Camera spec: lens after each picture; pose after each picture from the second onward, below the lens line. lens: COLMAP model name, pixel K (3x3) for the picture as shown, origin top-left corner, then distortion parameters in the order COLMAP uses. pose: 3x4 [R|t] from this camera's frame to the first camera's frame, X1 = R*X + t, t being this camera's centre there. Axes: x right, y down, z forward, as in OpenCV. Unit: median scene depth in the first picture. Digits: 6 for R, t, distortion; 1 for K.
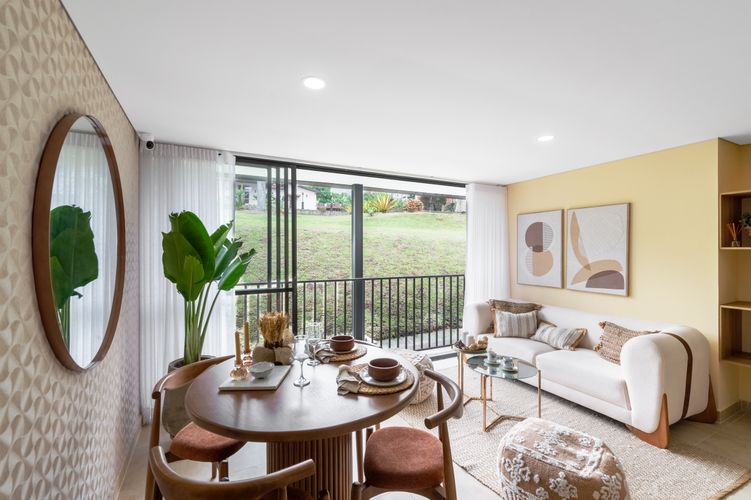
lens RADIAL K [[328.5, 0, 375.5], [0, 328.5, 250.0], [0, 0, 1]] dist [0.000198, -0.000789]
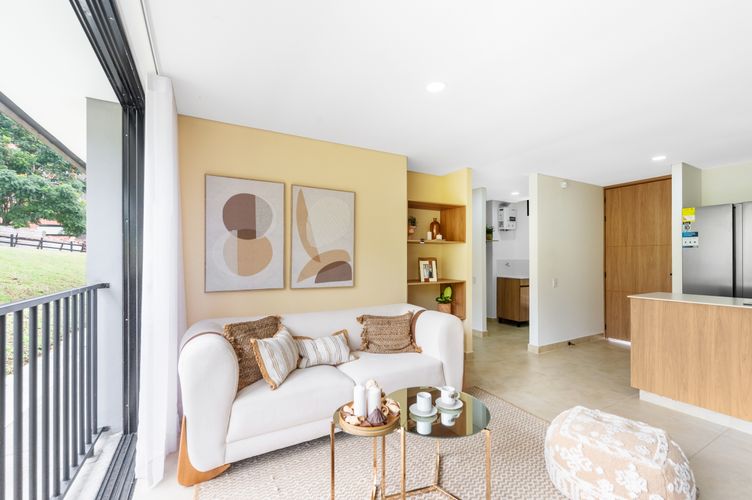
lens RADIAL K [[314.1, 0, 372.8], [0, 314.1, 258.5], [0, 0, 1]] dist [-0.001588, -0.000485]
pose [[-0.017134, 0.001170, 0.999853, -0.187211], [-0.002885, 0.999995, -0.001220, 0.059841], [-0.999849, -0.002906, -0.017130, 1.008121]]
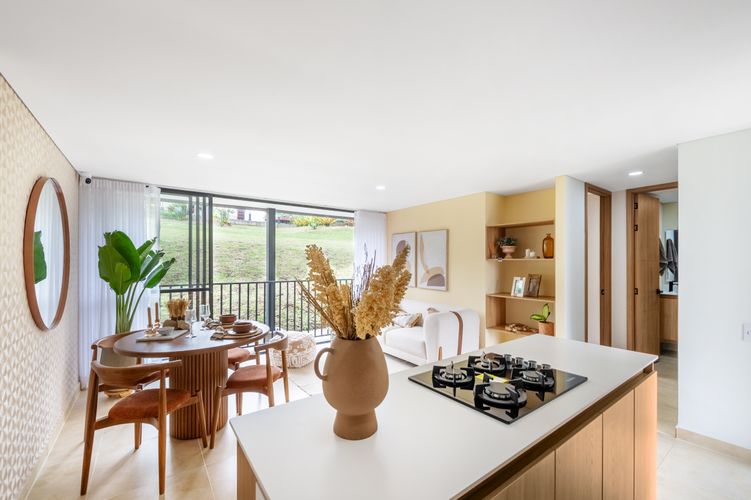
lens RADIAL K [[309.2, 0, 377.8], [0, 309.2, 260.4], [0, 0, 1]] dist [-0.001535, -0.000311]
pose [[0.986450, 0.004409, 0.164001, 0.232008], [-0.004515, 0.999990, 0.000275, 0.001524], [-0.163998, -0.001012, 0.986460, -0.368292]]
